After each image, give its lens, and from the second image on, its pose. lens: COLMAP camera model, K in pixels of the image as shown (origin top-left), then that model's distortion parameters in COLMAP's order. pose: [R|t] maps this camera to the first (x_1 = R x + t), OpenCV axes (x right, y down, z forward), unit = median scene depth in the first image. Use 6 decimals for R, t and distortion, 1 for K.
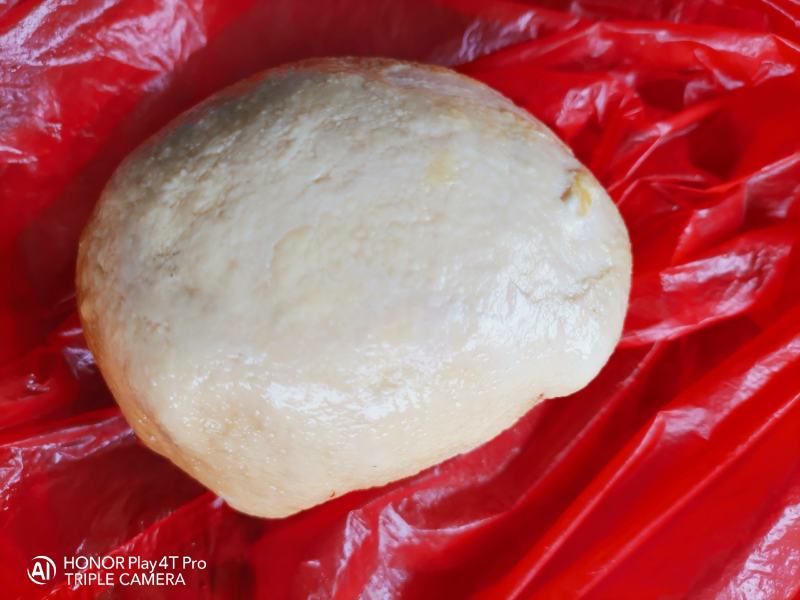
lens RADIAL K [[624.5, 0, 400.2], [0, 624.5, 292.5], [0, 0, 1]] dist [-0.016560, -0.009526]
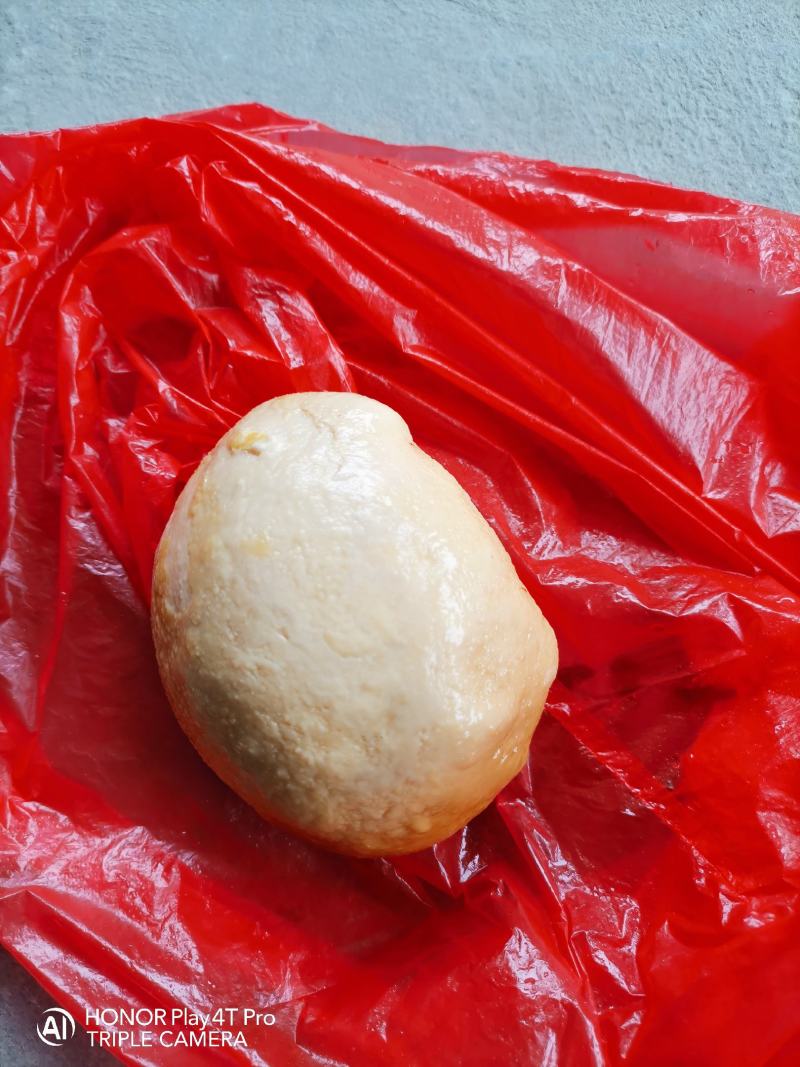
lens RADIAL K [[777.4, 0, 400.0], [0, 777.4, 533.5], [0, 0, 1]] dist [-0.003790, -0.002203]
pose [[-0.208951, -0.968288, 0.136962, -0.151021], [0.972201, -0.190549, 0.136072, -0.100477], [-0.105658, 0.161587, 0.981186, -0.487582]]
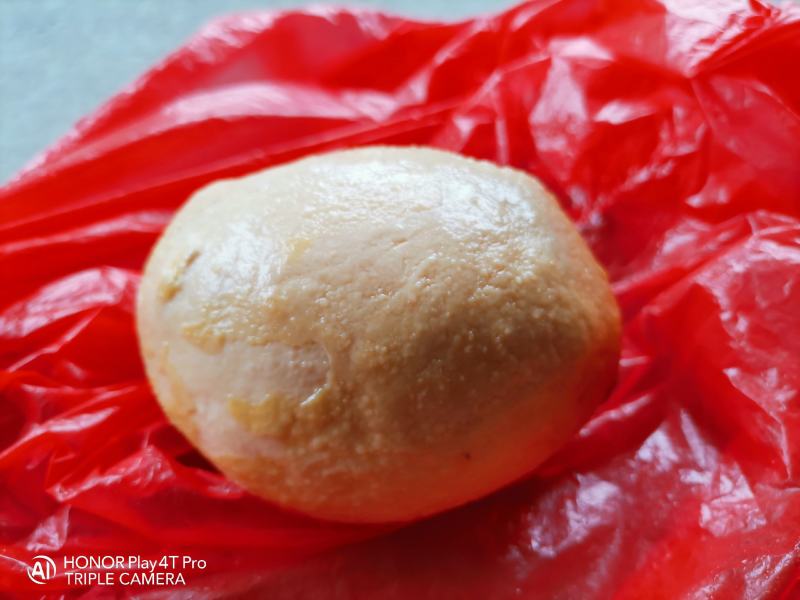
lens RADIAL K [[582.8, 0, 400.0], [0, 582.8, 300.0], [0, 0, 1]] dist [-0.003790, -0.002203]
pose [[-0.991556, -0.129189, 0.011234, -0.119273], [0.099972, -0.706374, 0.700744, -0.811740], [-0.082593, 0.695950, 0.713325, 0.221102]]
